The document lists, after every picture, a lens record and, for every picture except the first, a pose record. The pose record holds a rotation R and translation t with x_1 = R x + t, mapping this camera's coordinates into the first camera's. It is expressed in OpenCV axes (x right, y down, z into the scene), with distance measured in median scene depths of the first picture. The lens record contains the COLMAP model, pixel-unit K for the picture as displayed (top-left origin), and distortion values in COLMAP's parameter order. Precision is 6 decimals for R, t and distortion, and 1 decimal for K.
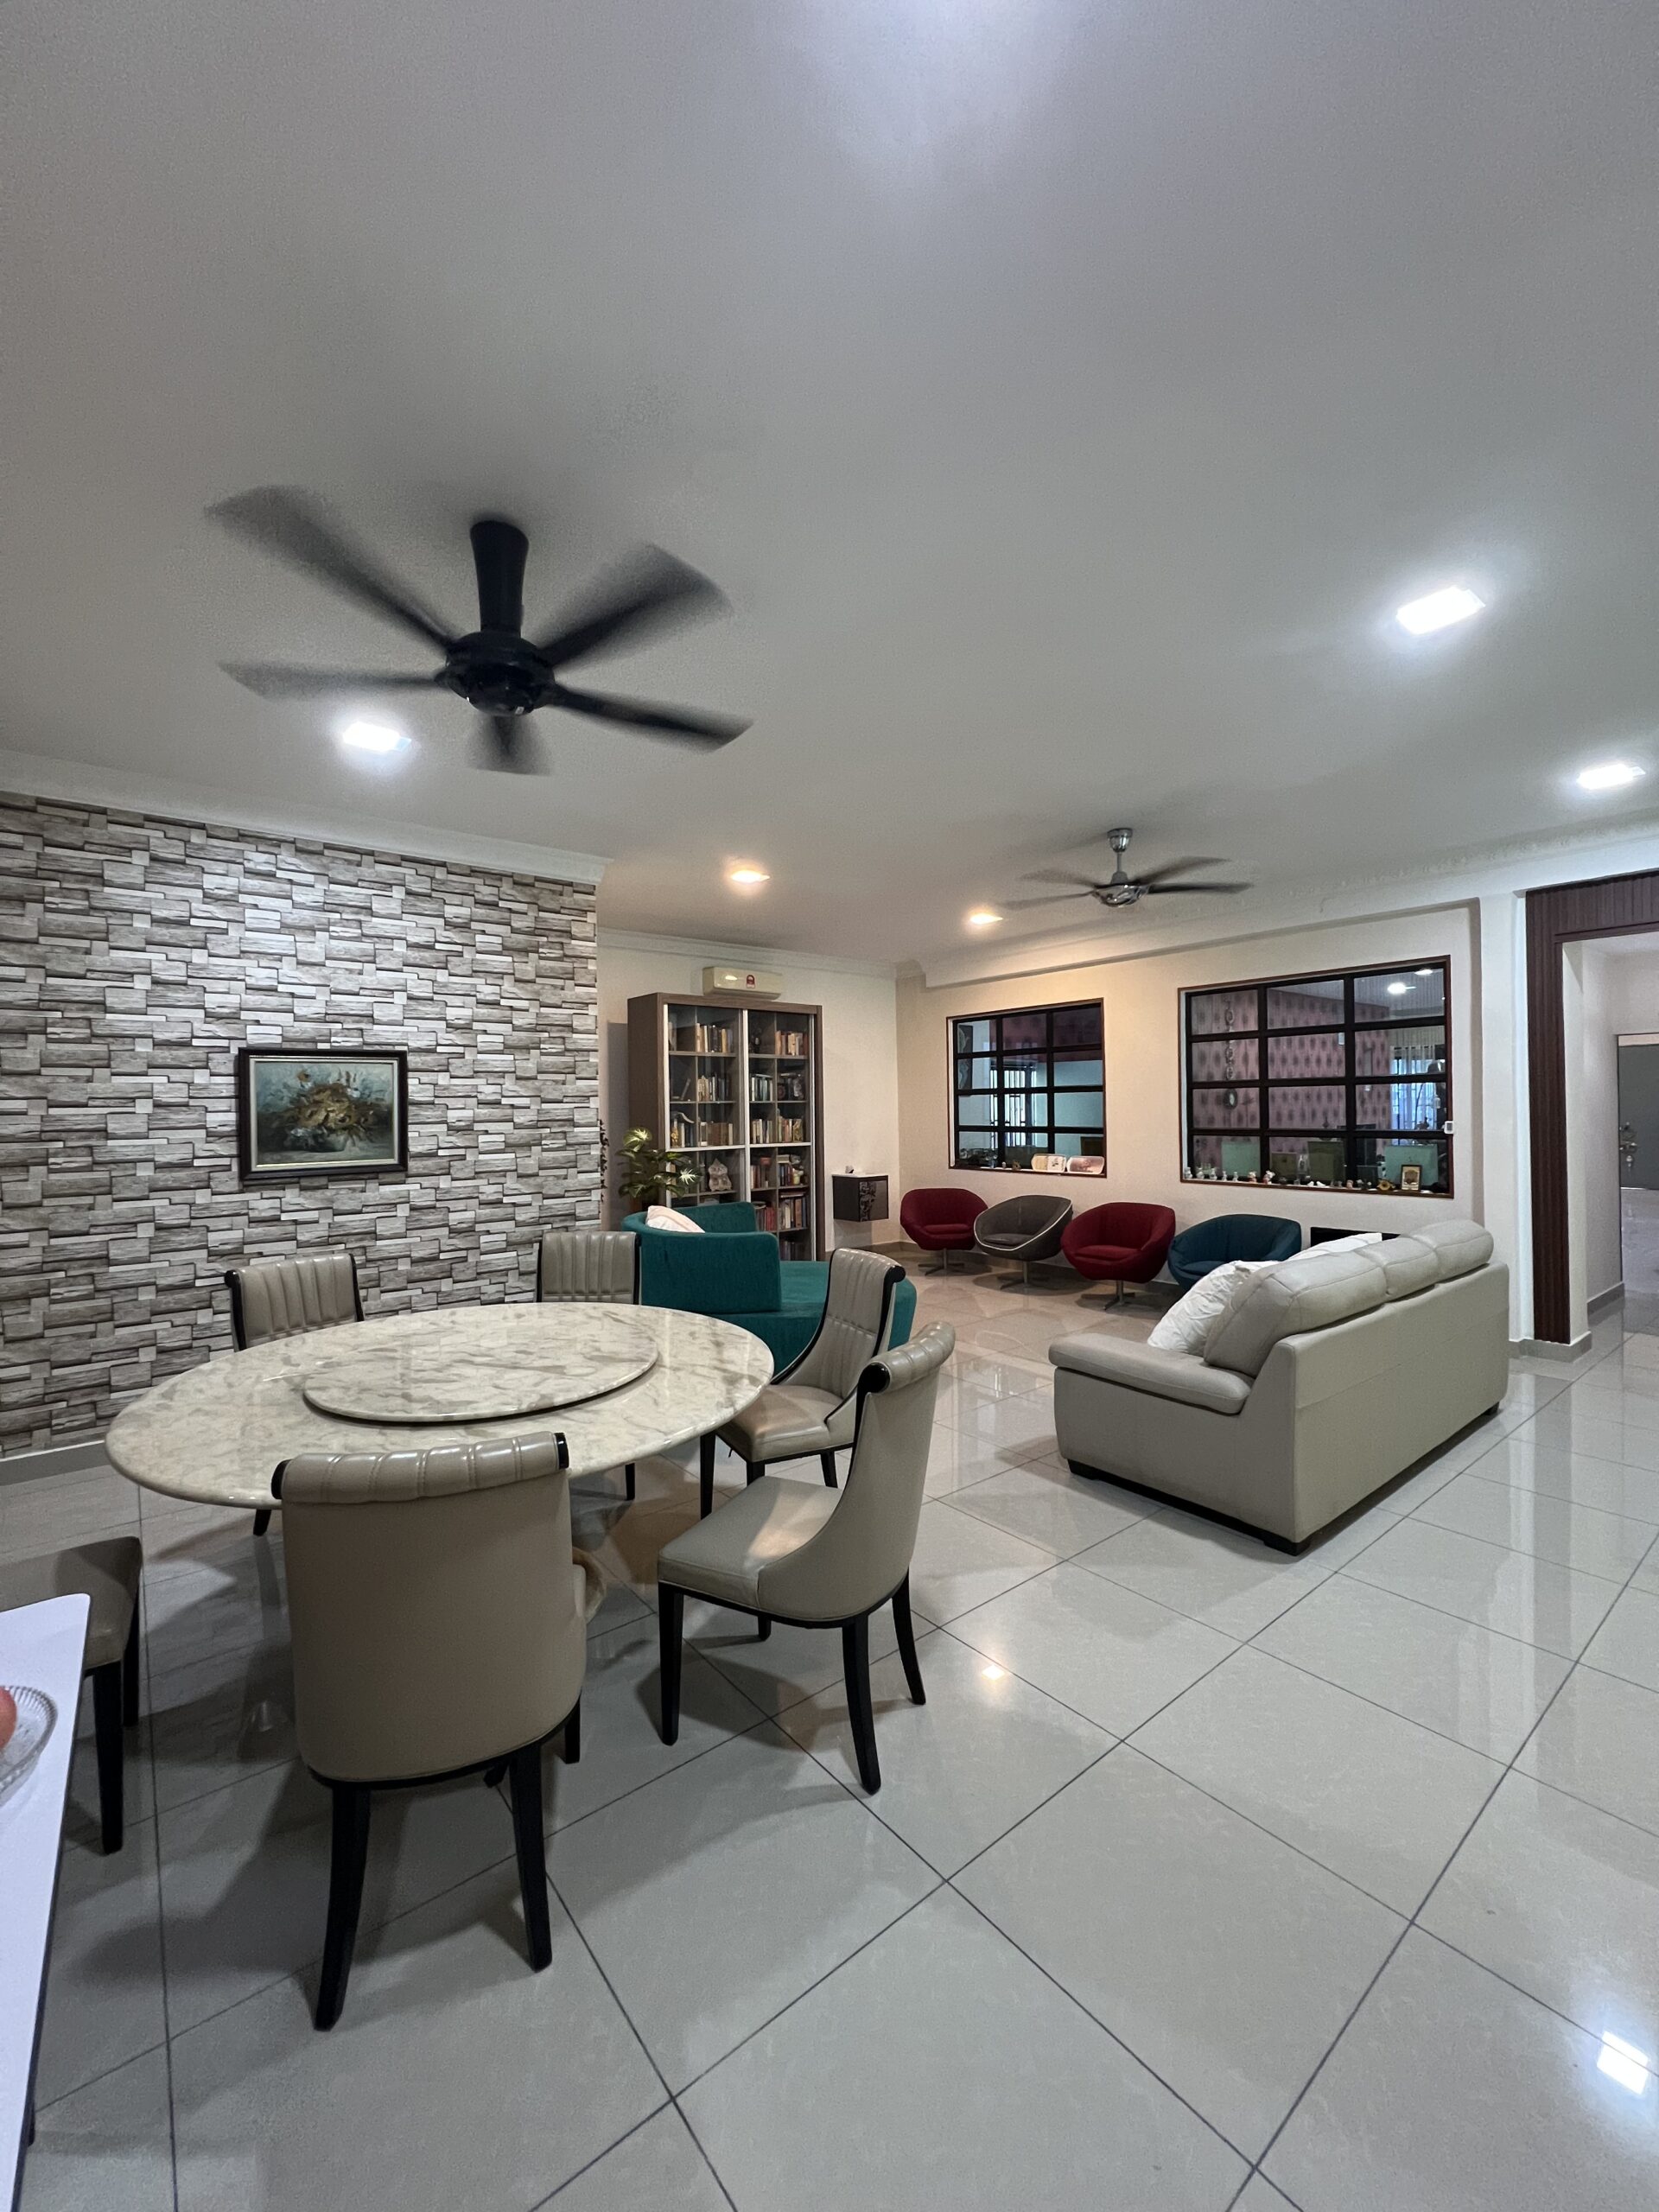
lens RADIAL K [[883.2, 0, 828.1], [0, 883.2, 1105.4], [0, 0, 1]] dist [-0.000170, -0.000051]
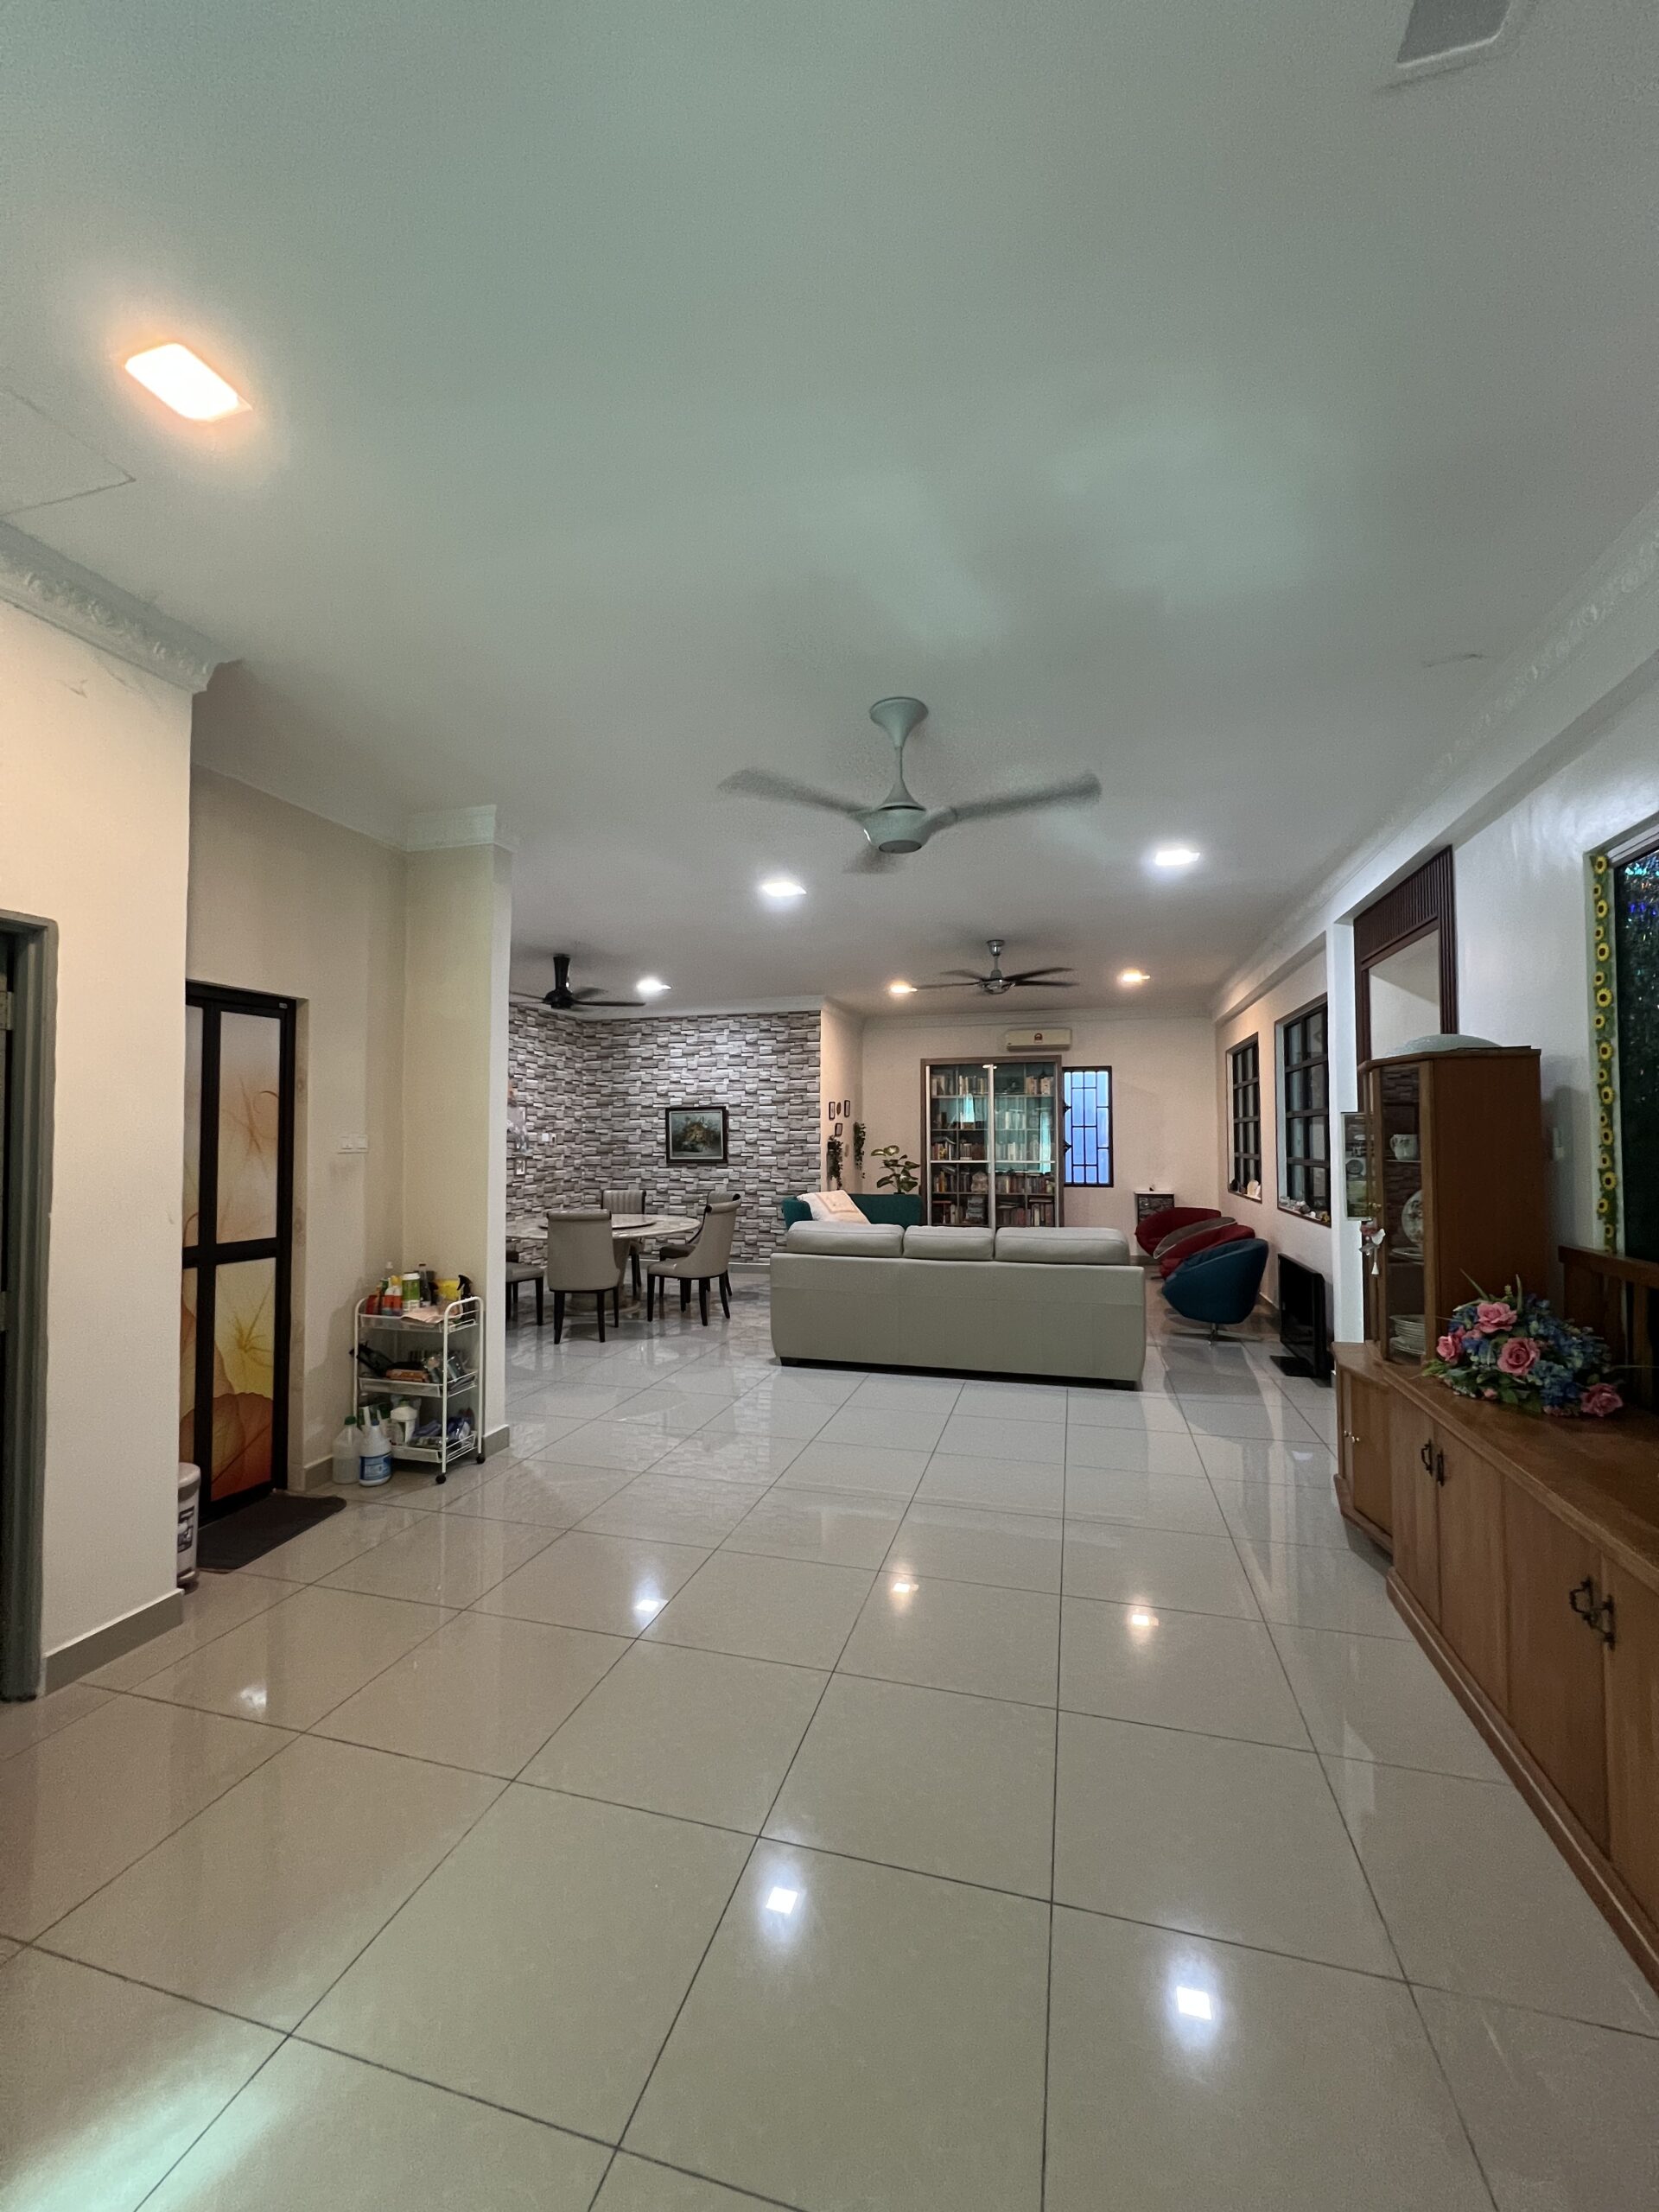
lens RADIAL K [[883.2, 0, 821.1], [0, 883.2, 1102.7], [0, 0, 1]] dist [-0.000170, -0.000051]
pose [[0.583622, -0.015252, -0.811882, 1.387692], [-0.003202, 0.999773, -0.021084, -0.025839], [0.812019, 0.014904, 0.583441, -0.057366]]
